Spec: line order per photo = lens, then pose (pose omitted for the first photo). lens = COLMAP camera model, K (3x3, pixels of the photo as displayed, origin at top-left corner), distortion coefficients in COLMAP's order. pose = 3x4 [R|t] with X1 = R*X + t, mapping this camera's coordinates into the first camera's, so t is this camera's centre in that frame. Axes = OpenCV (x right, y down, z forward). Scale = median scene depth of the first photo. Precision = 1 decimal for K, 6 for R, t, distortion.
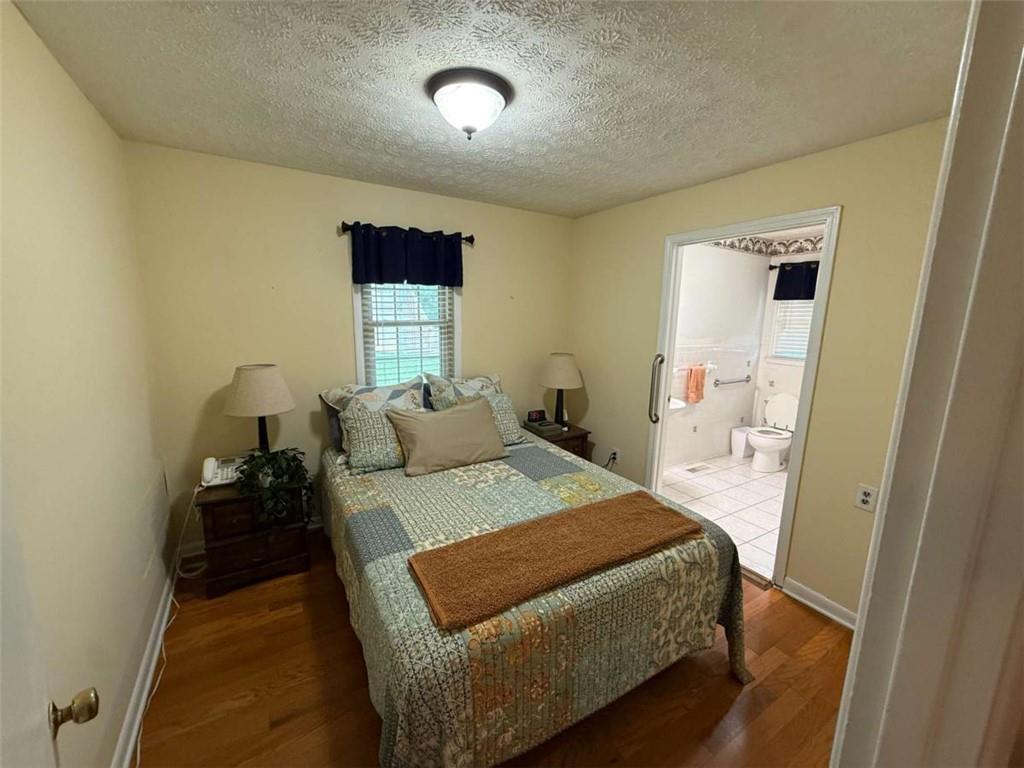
lens RADIAL K [[411.8, 0, 513.6], [0, 411.8, 386.1], [0, 0, 1]] dist [-0.001912, 0.000940]
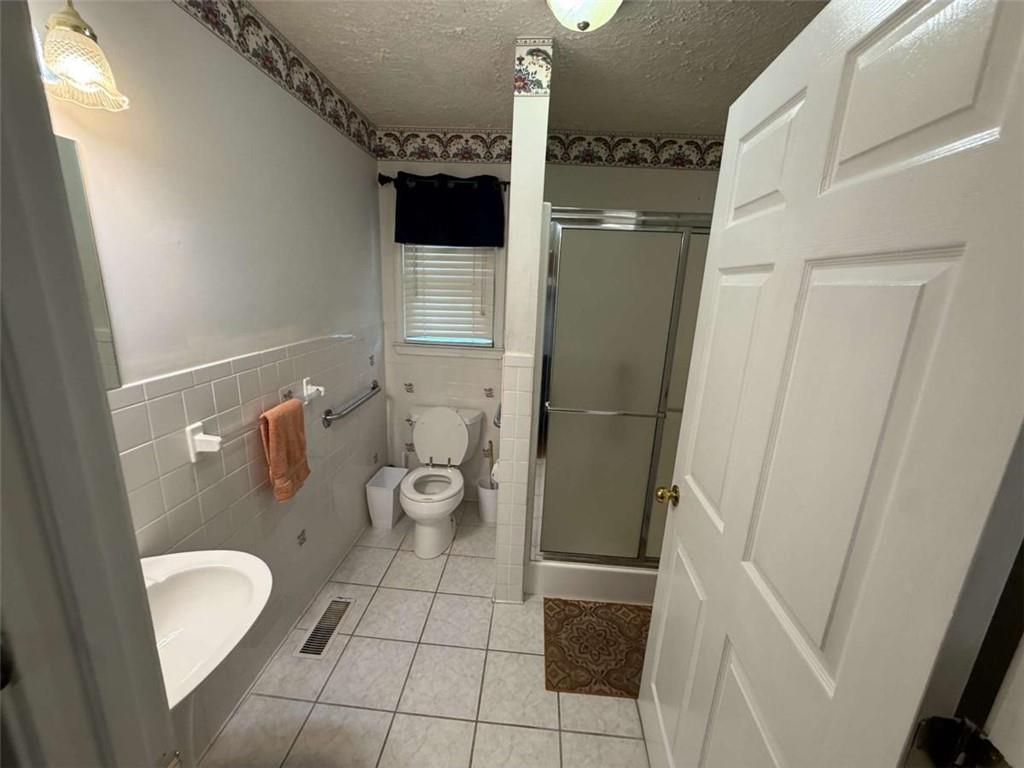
lens RADIAL K [[411.8, 0, 511.9], [0, 411.8, 385.1], [0, 0, 1]] dist [-0.001912, 0.000940]
pose [[0.576628, -0.193983, 0.793644, 0.252801], [0.117374, 0.980996, 0.154497, -0.091089], [-0.808532, 0.004065, 0.588439, 0.560391]]
